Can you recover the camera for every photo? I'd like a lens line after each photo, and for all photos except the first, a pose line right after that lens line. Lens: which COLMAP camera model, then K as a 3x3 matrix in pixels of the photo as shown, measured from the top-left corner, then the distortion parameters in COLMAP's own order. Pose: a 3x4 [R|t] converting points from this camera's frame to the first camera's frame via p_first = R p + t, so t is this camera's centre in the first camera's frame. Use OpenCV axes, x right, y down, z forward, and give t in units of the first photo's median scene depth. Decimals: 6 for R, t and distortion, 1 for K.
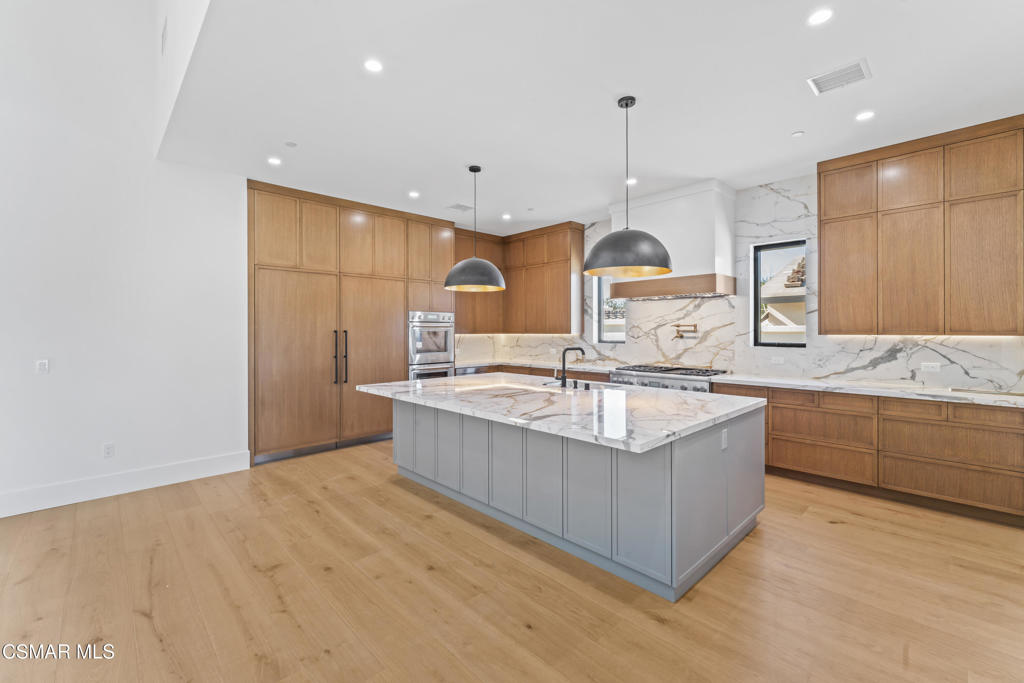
lens RADIAL K [[426.7, 0, 503.8], [0, 426.7, 330.2], [0, 0, 1]] dist [-0.014914, 0.000039]
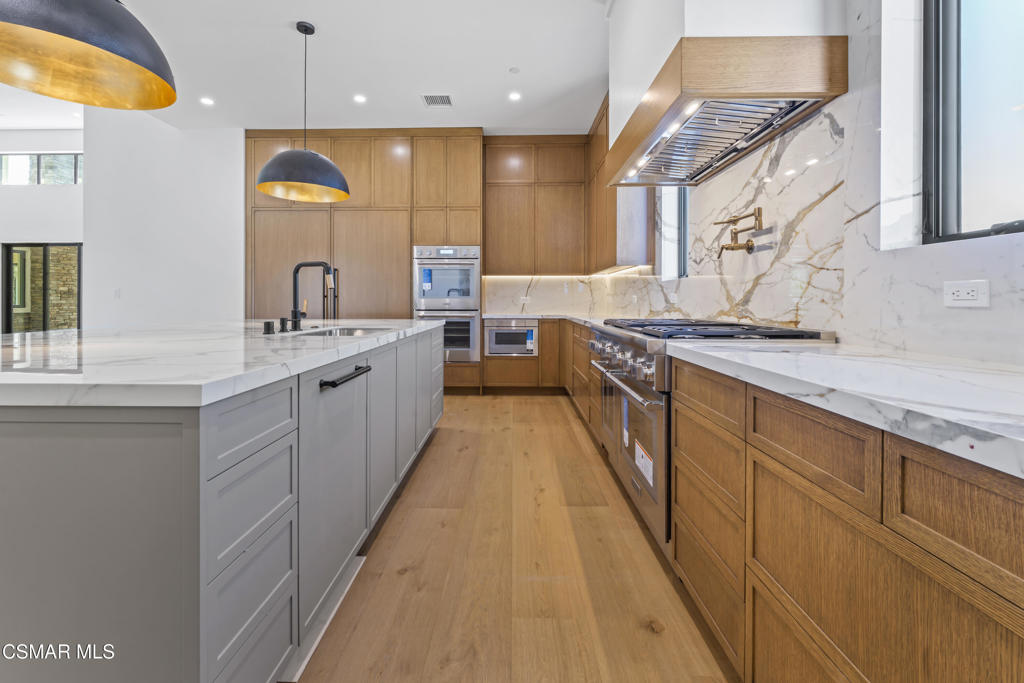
lens RADIAL K [[437.8, 0, 507.1], [0, 437.8, 302.4], [0, 0, 1]] dist [0.000921, 0.000038]
pose [[0.713616, 0.005211, -0.700518, 0.623410], [-0.000999, 0.999979, 0.006421, 0.073905], [0.700537, -0.003882, 0.713606, 0.624002]]
